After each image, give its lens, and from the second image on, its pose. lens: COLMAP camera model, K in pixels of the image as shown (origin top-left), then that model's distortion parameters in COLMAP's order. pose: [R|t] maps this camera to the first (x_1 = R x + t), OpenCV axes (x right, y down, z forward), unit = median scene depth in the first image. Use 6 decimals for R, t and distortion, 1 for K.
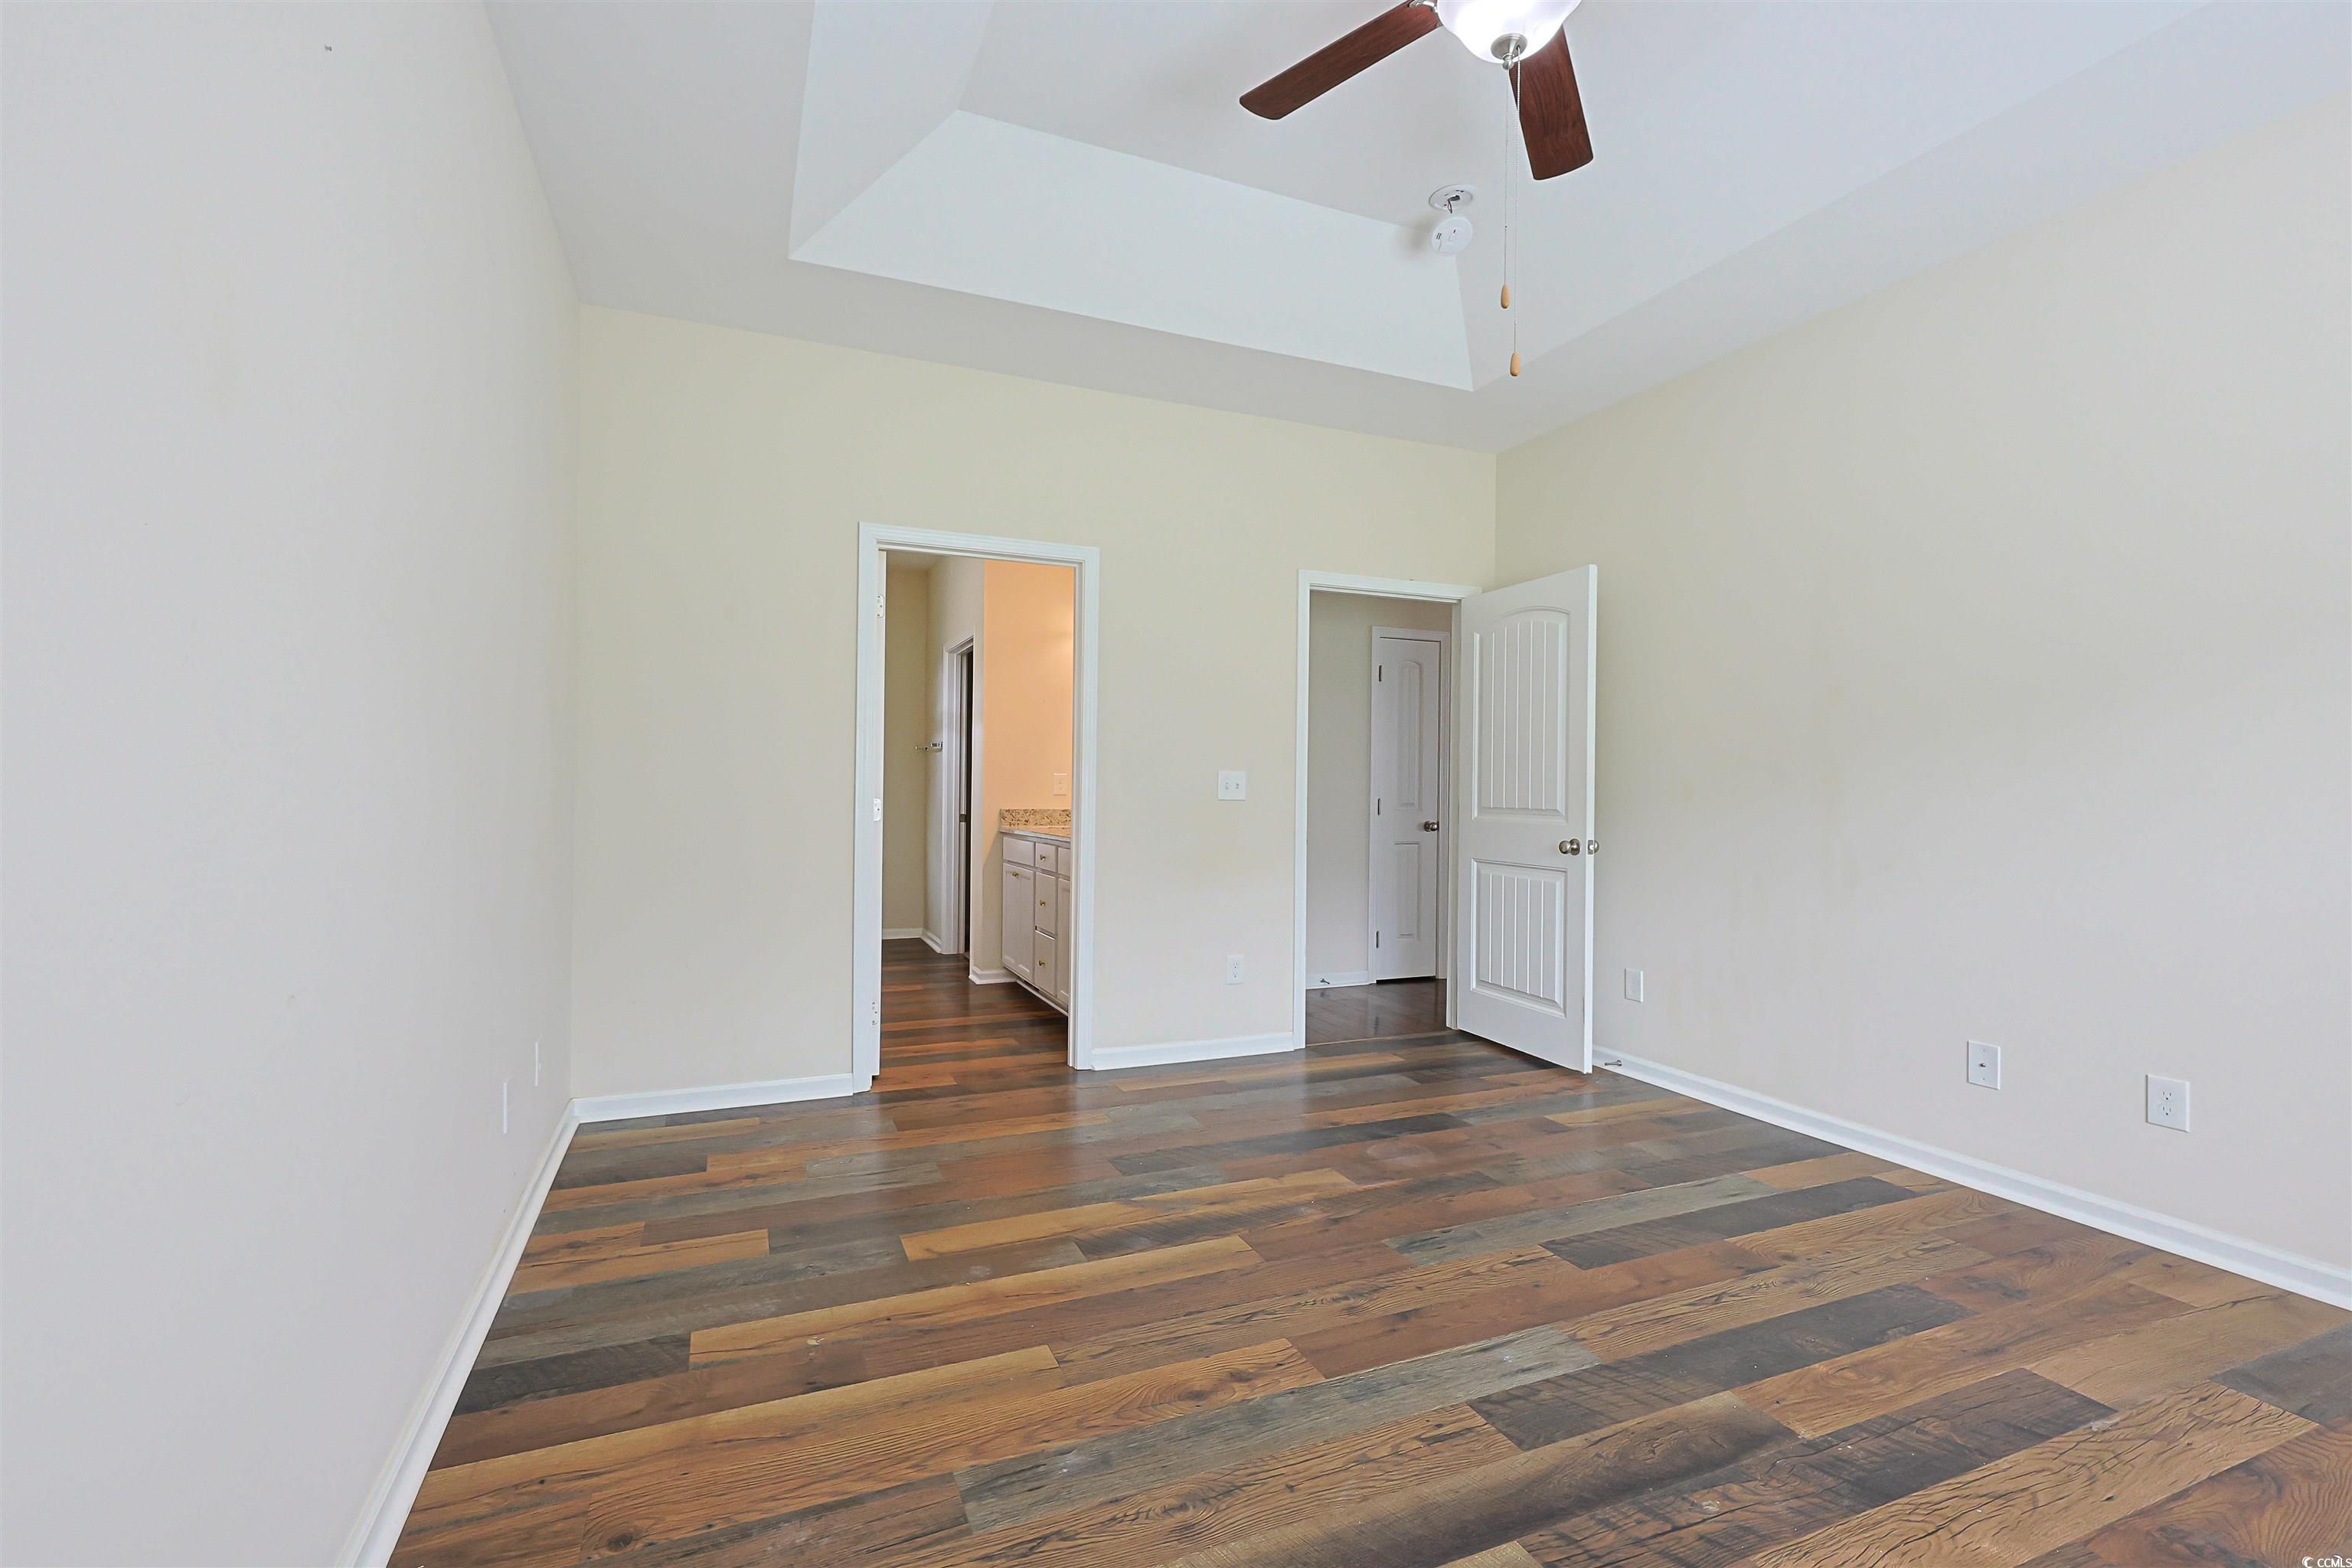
lens RADIAL K [[1015.8, 0, 1187.0], [0, 1015.8, 782.0], [0, 0, 1]] dist [0.000395, -0.000097]
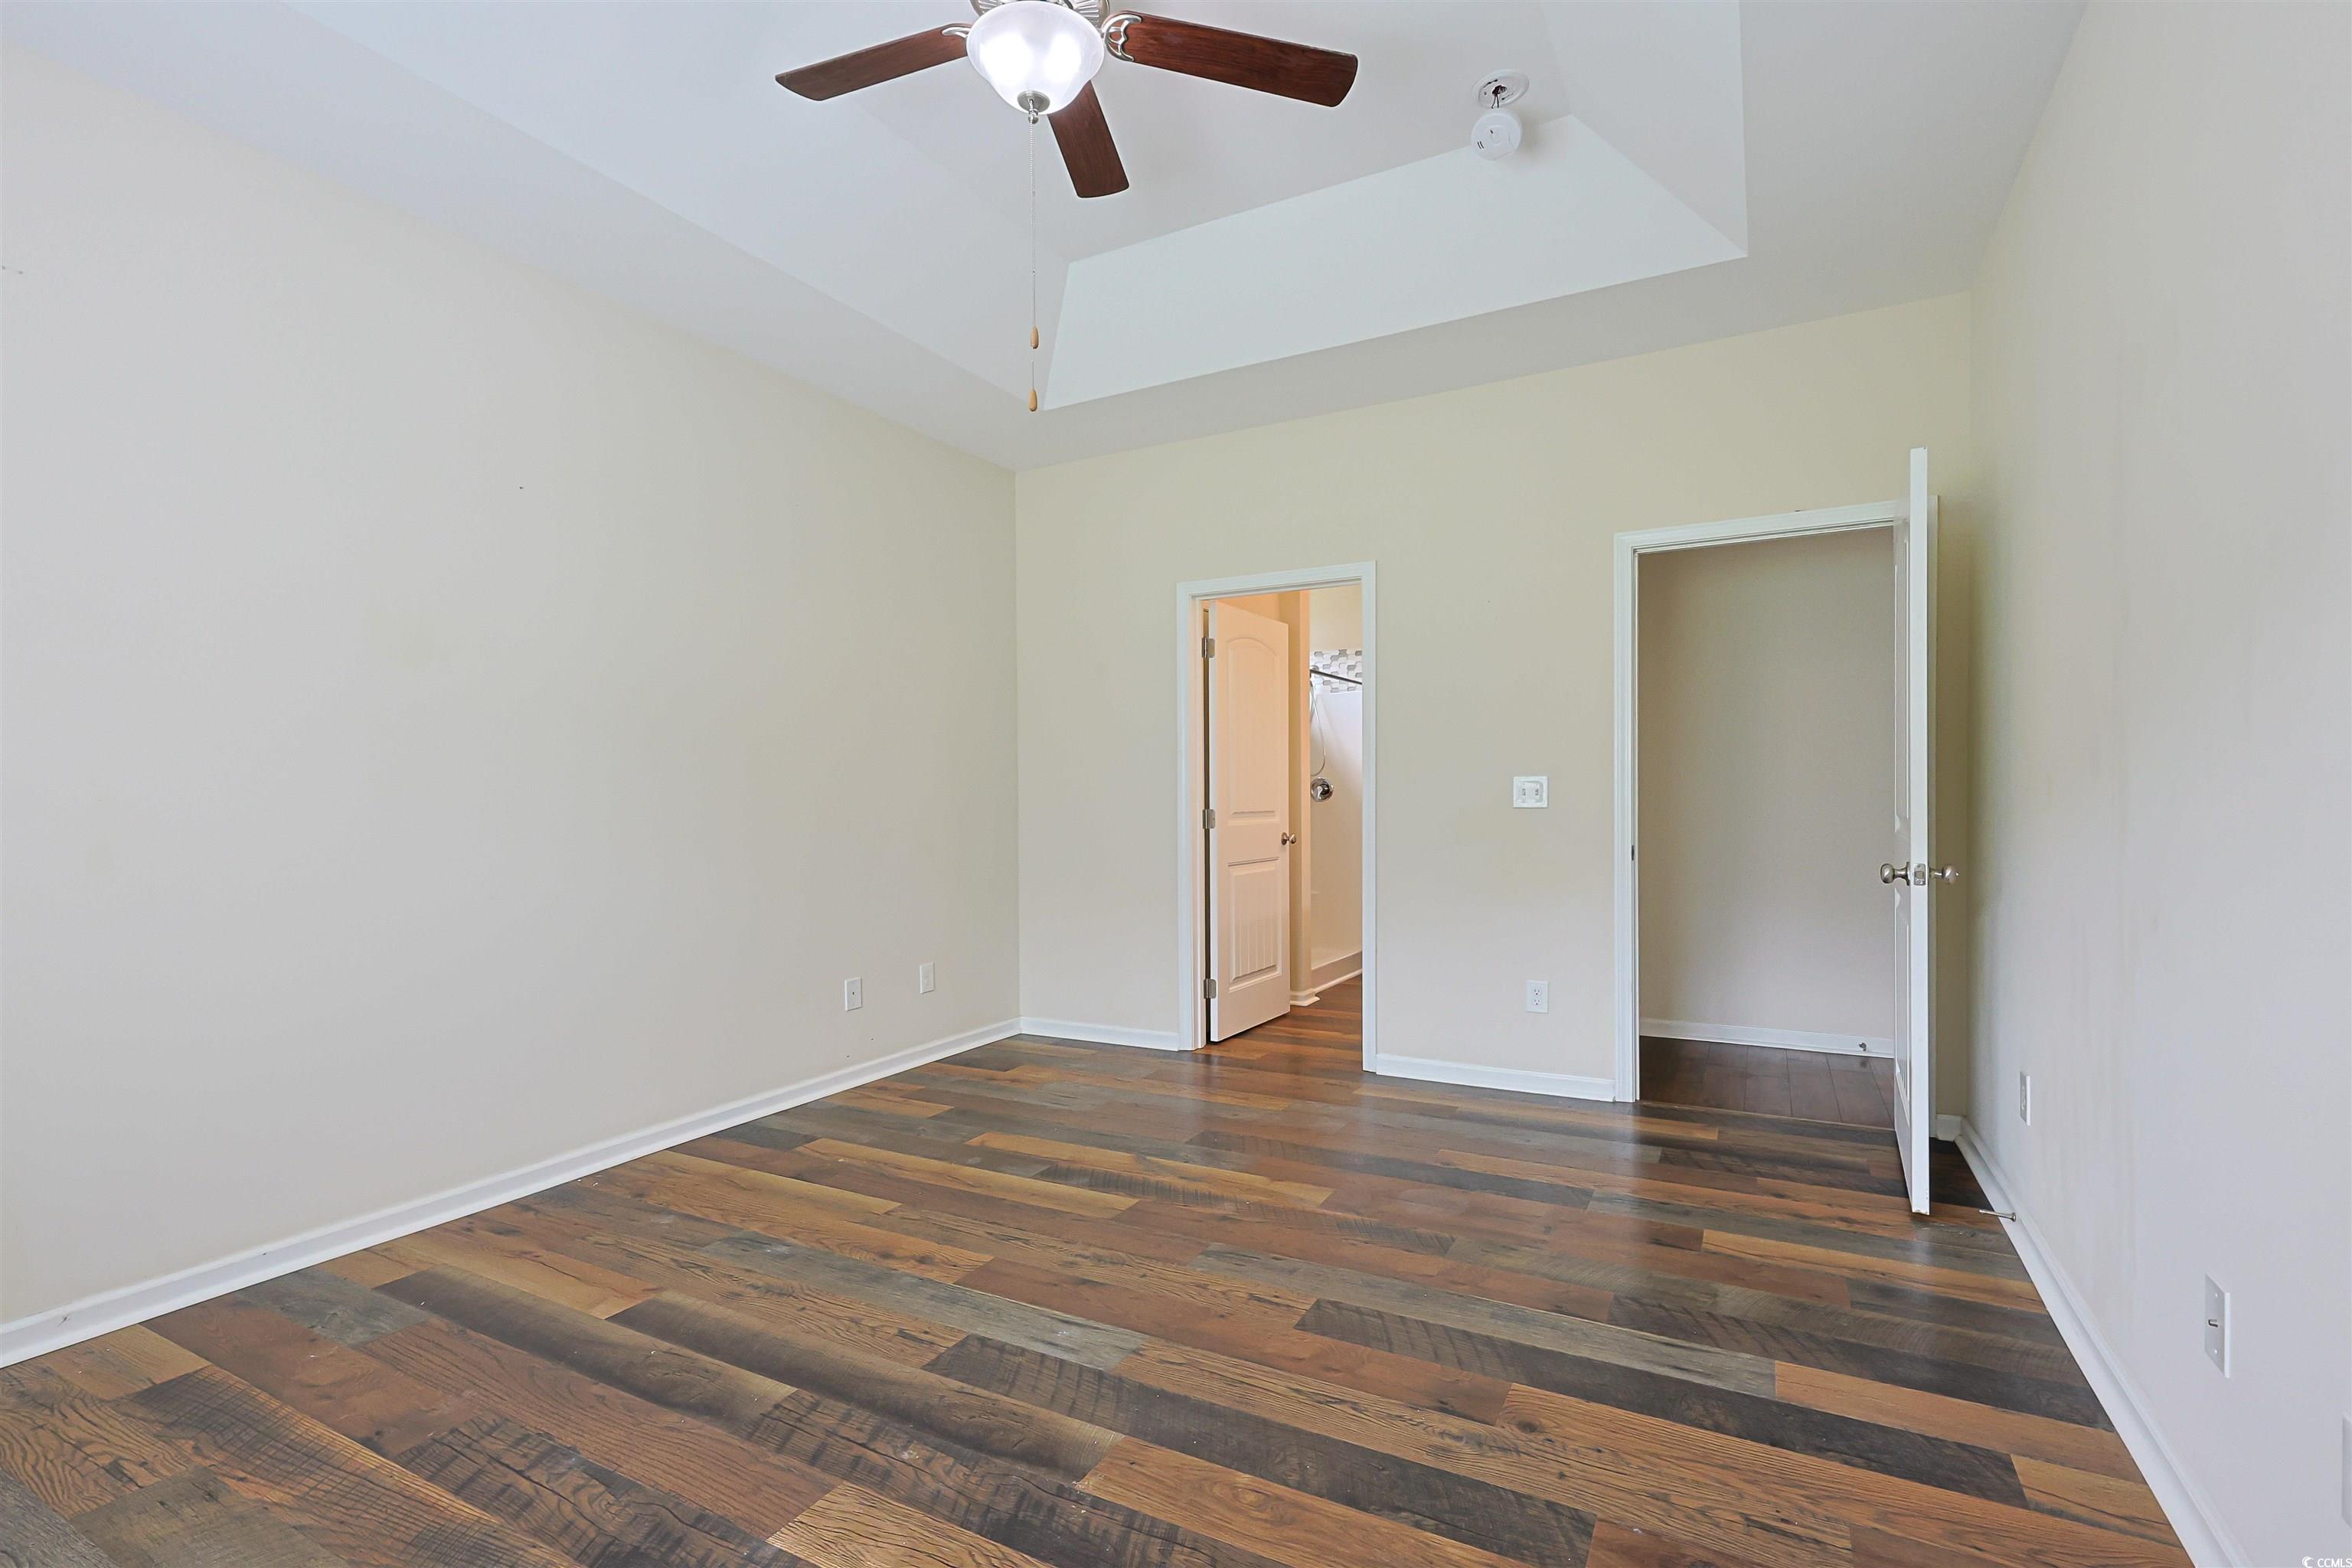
lens RADIAL K [[1015.8, 0, 1187.0], [0, 1015.8, 782.0], [0, 0, 1]] dist [0.000395, -0.000097]
pose [[0.642686, -0.031574, -0.765479, 0.983933], [0.024428, 0.999487, -0.020717, 0.009703], [0.765740, -0.005384, 0.643127, 0.329797]]
